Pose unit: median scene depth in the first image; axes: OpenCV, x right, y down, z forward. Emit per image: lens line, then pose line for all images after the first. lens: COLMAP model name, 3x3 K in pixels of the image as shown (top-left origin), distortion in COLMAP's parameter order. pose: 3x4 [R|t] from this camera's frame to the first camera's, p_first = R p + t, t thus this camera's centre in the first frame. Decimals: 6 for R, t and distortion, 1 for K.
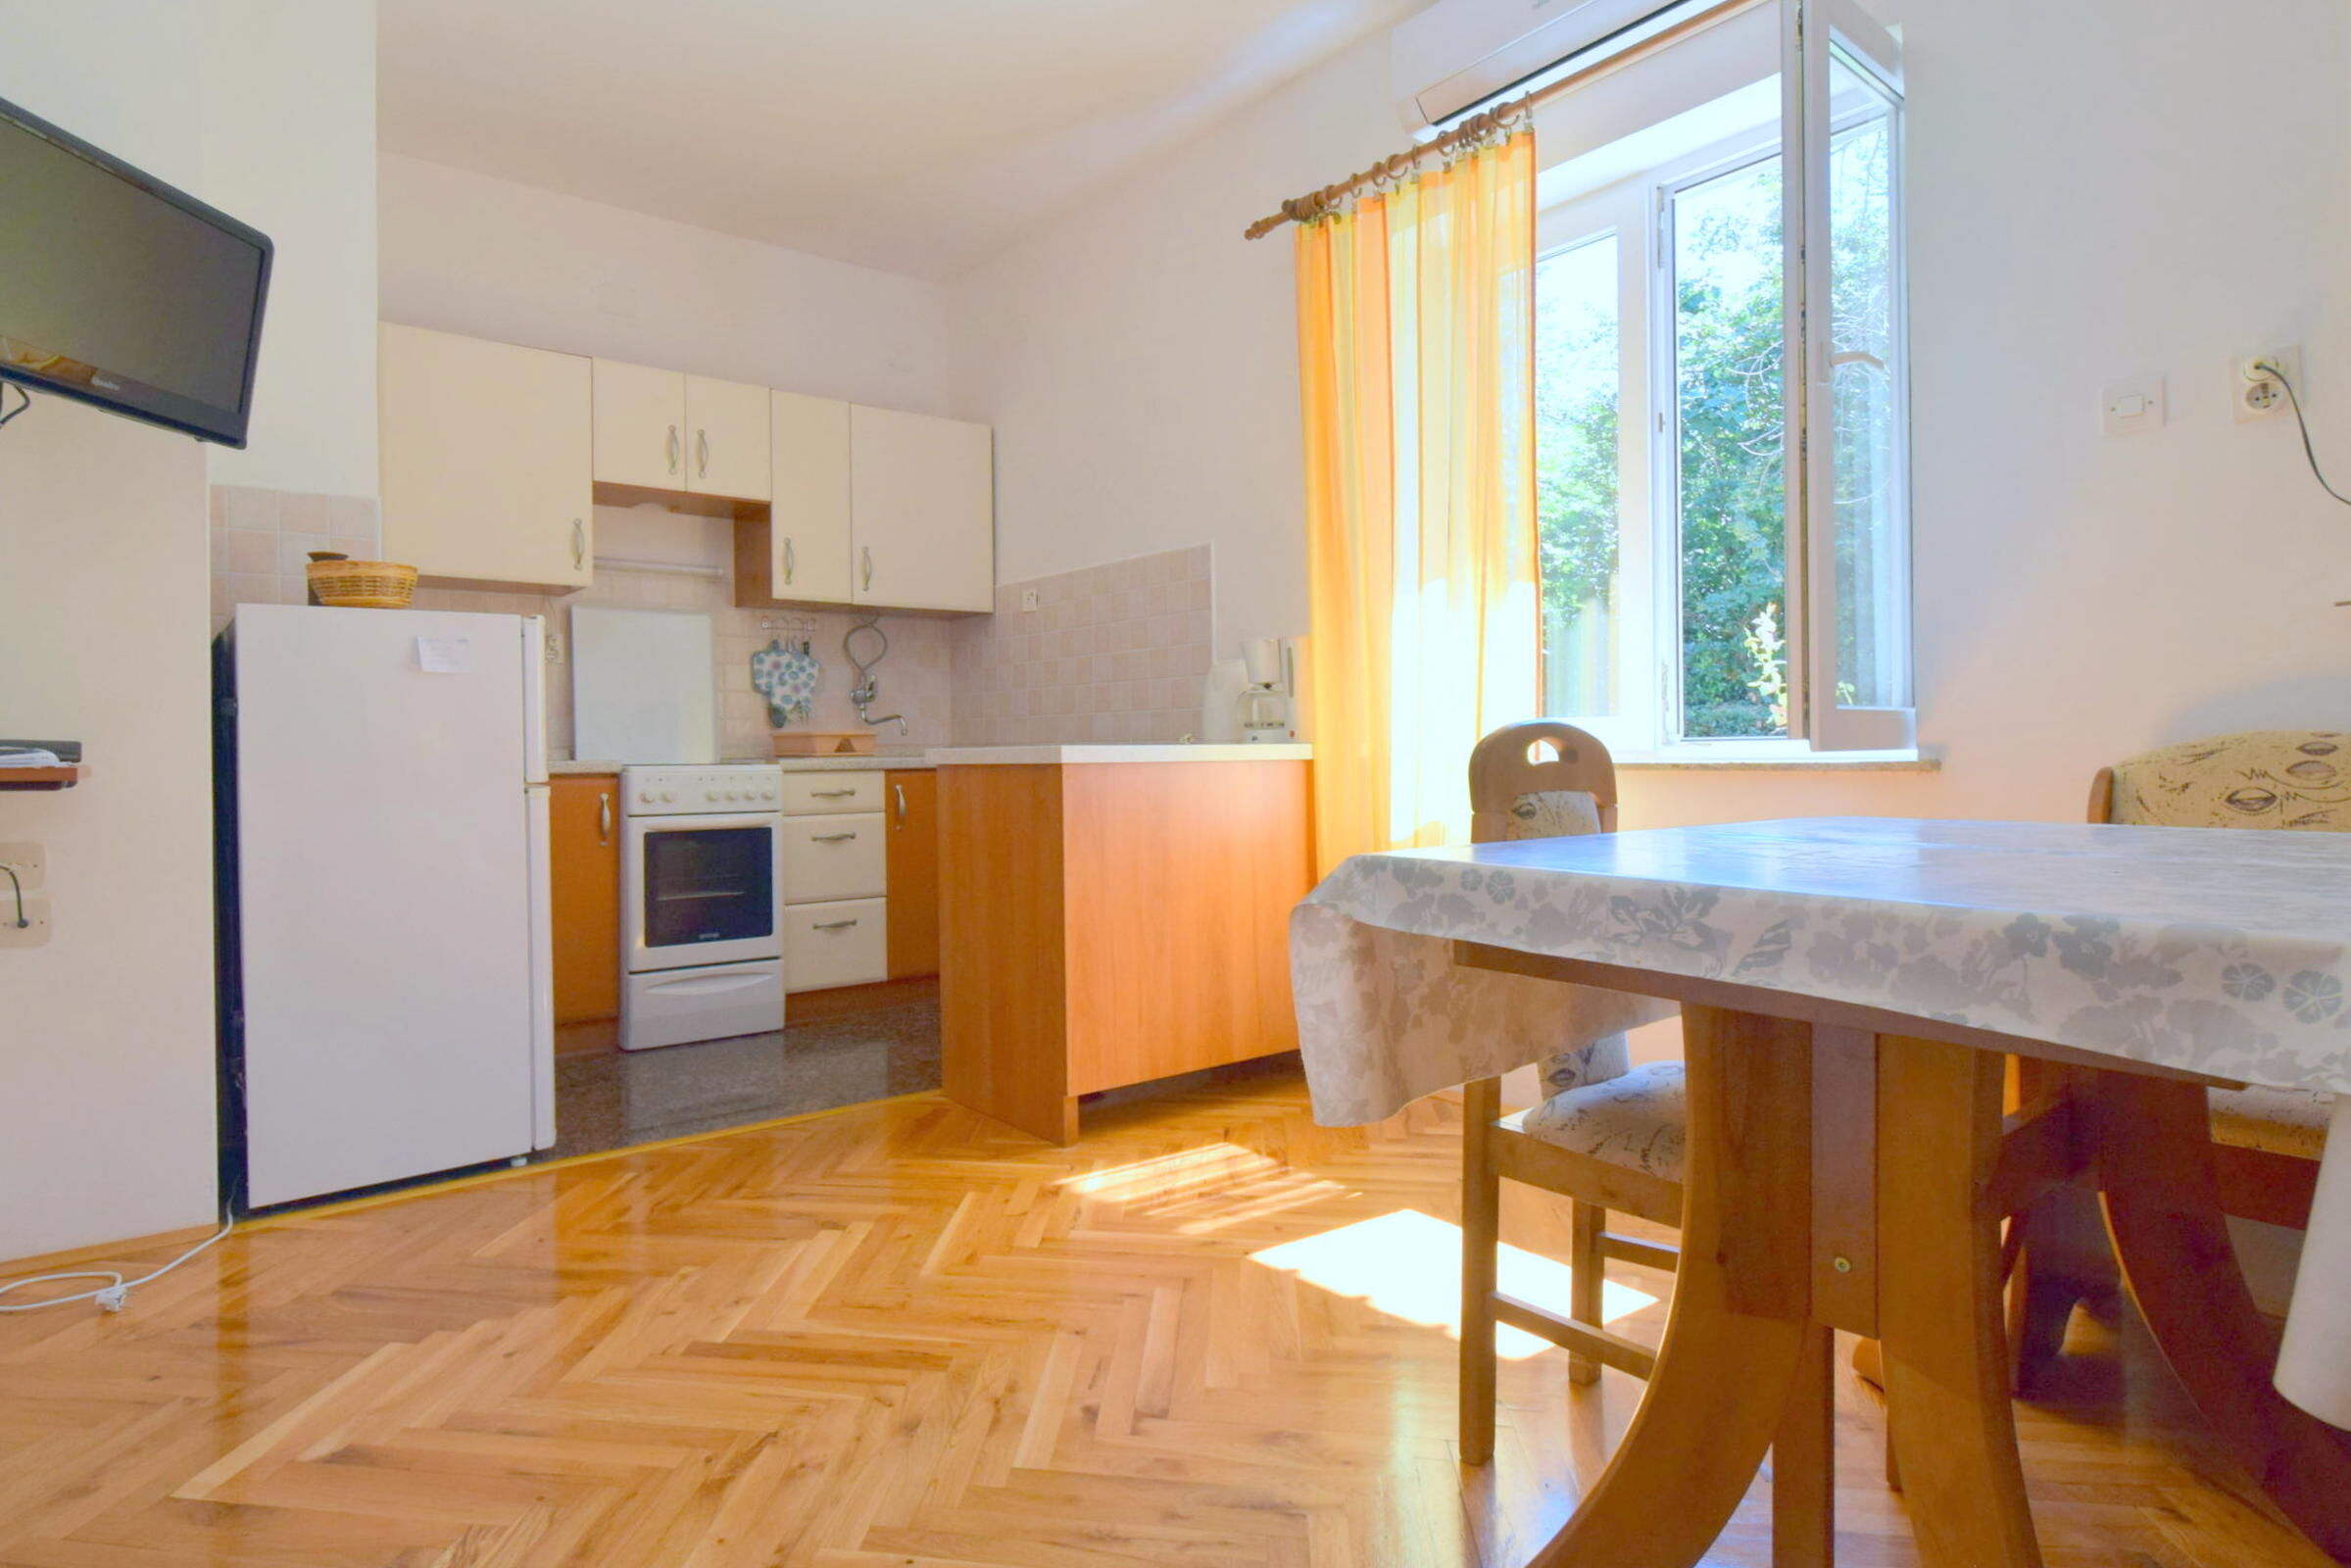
lens RADIAL K [[1233.4, 0, 1057.7], [0, 1233.4, 745.8], [0, 0, 1]] dist [-0.001794, -0.000321]
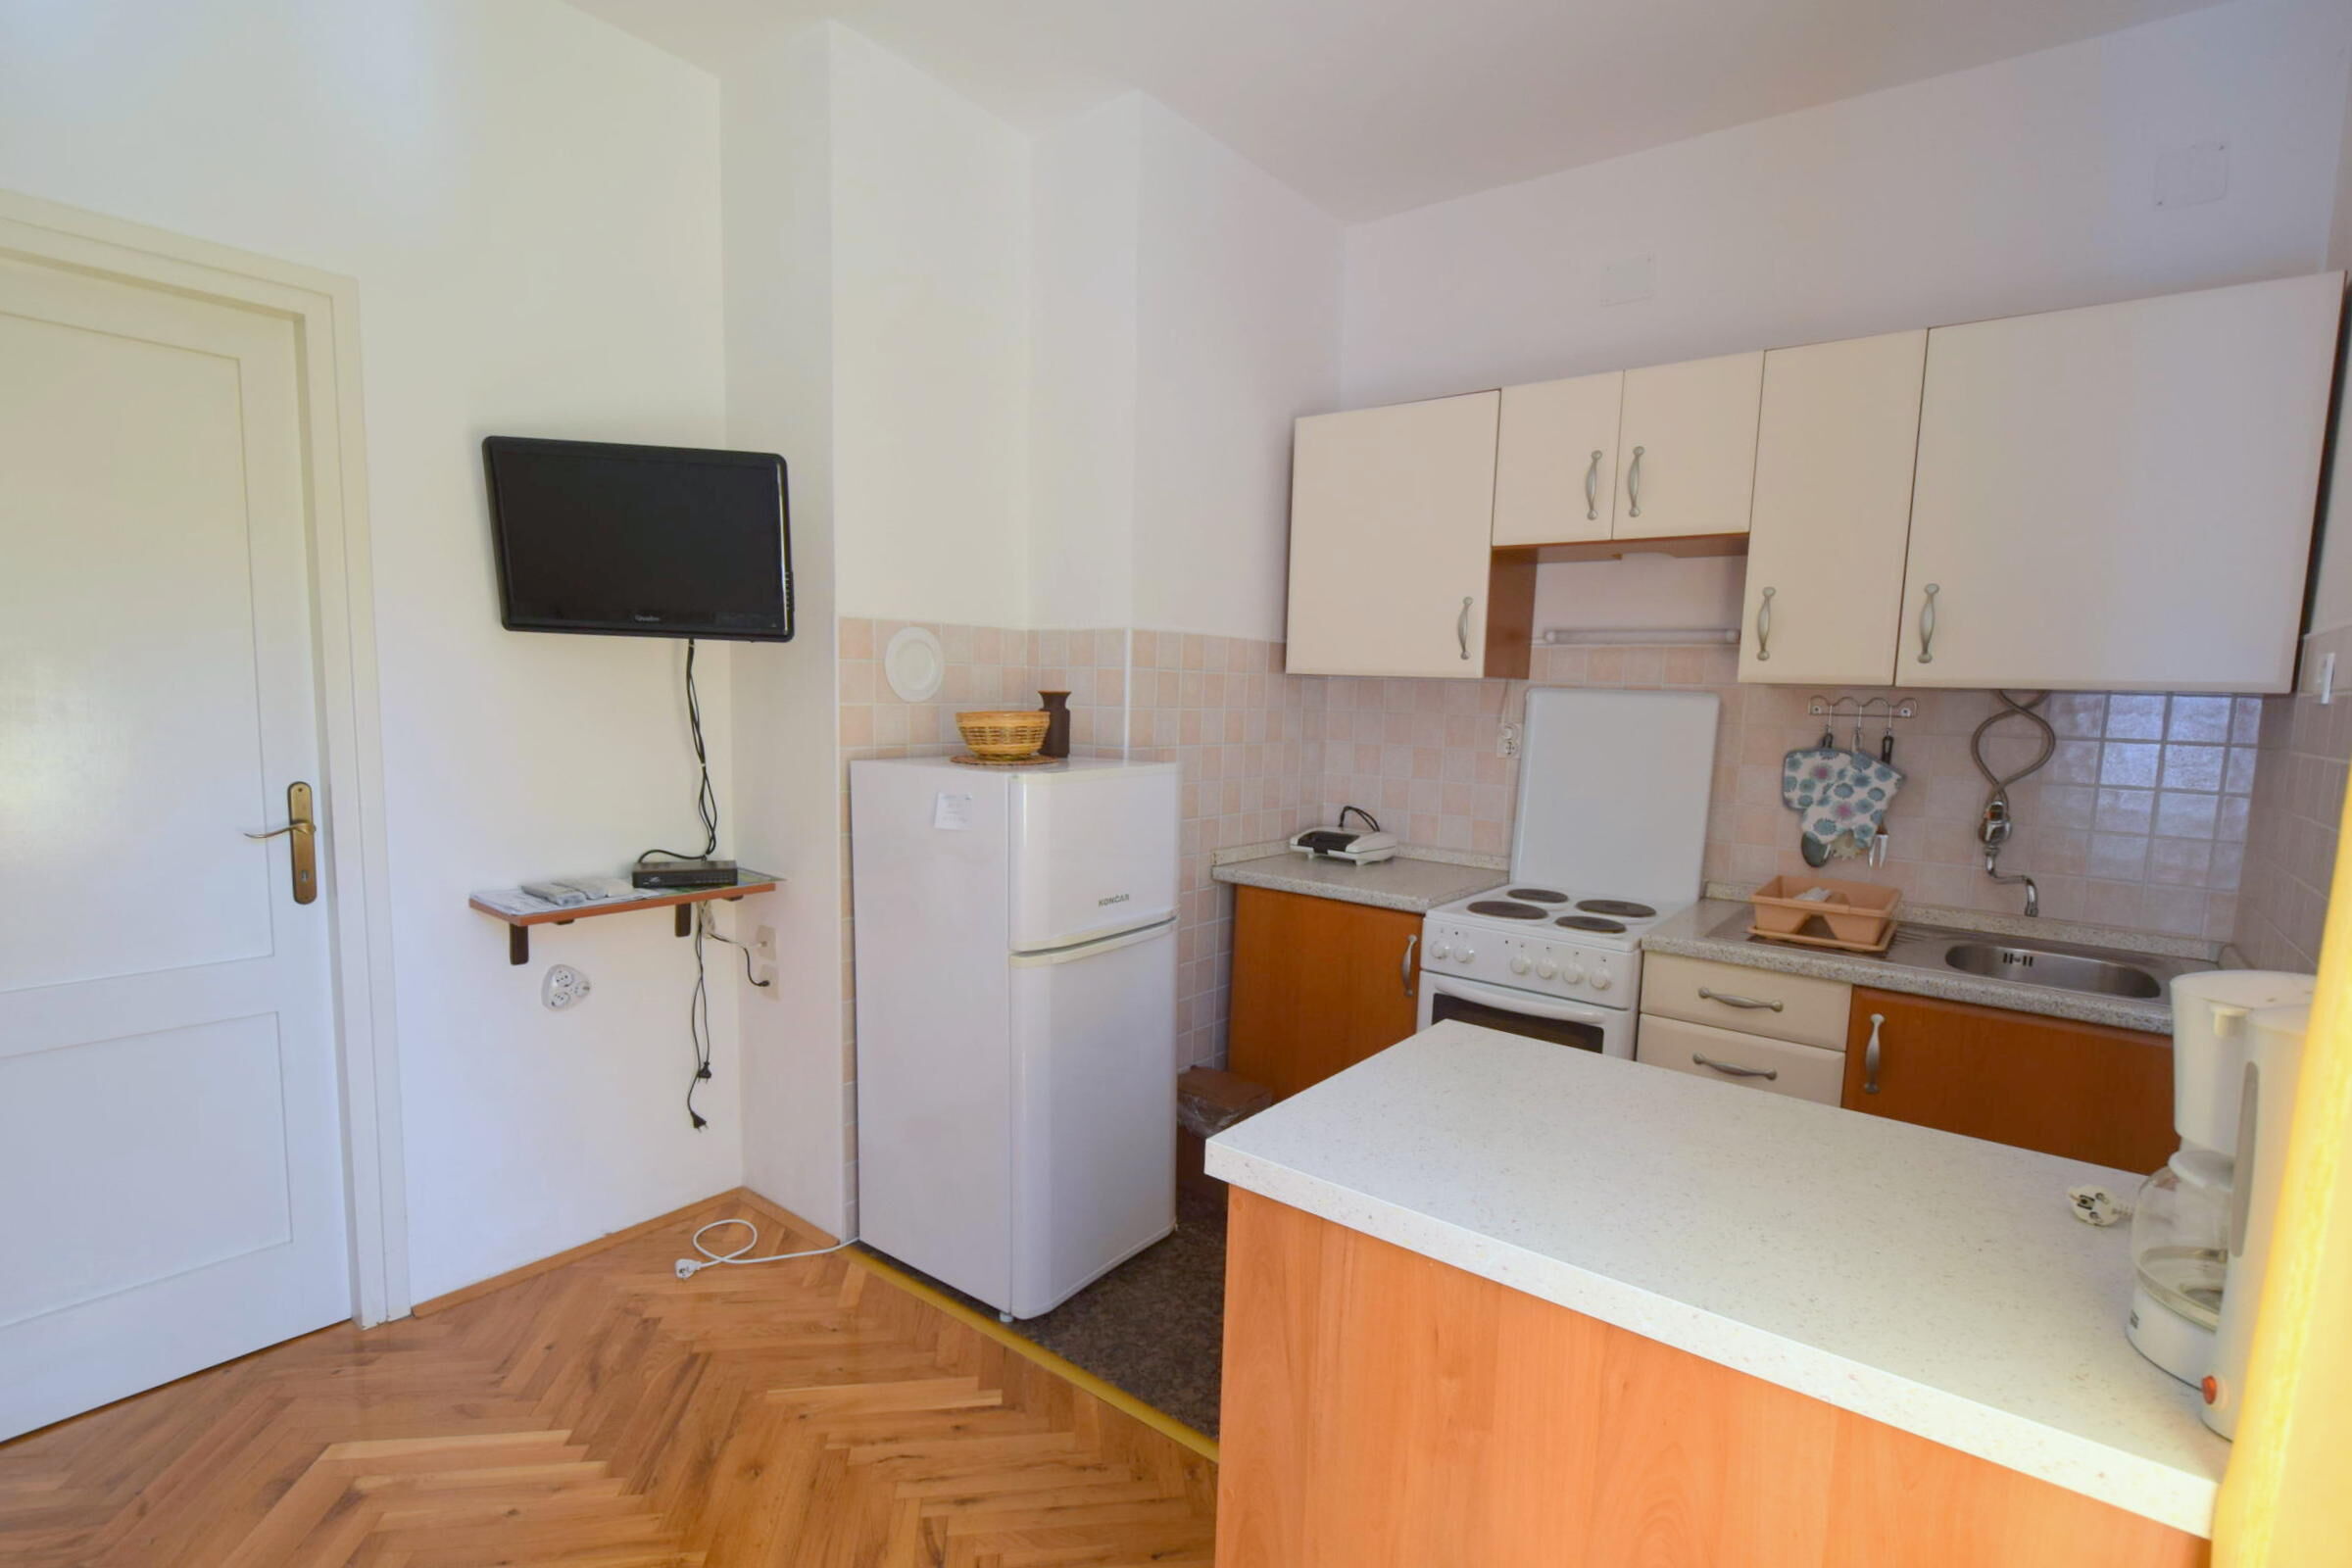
lens RADIAL K [[1095.9, 0, 1179.7], [0, 1095.9, 802.8], [0, 0, 1]] dist [-0.000470, -0.000024]
pose [[0.285788, 0.114820, -0.951389, 0.237971], [-0.030401, 0.993383, 0.110756, -0.107072], [0.957810, -0.002730, 0.287388, 0.525377]]
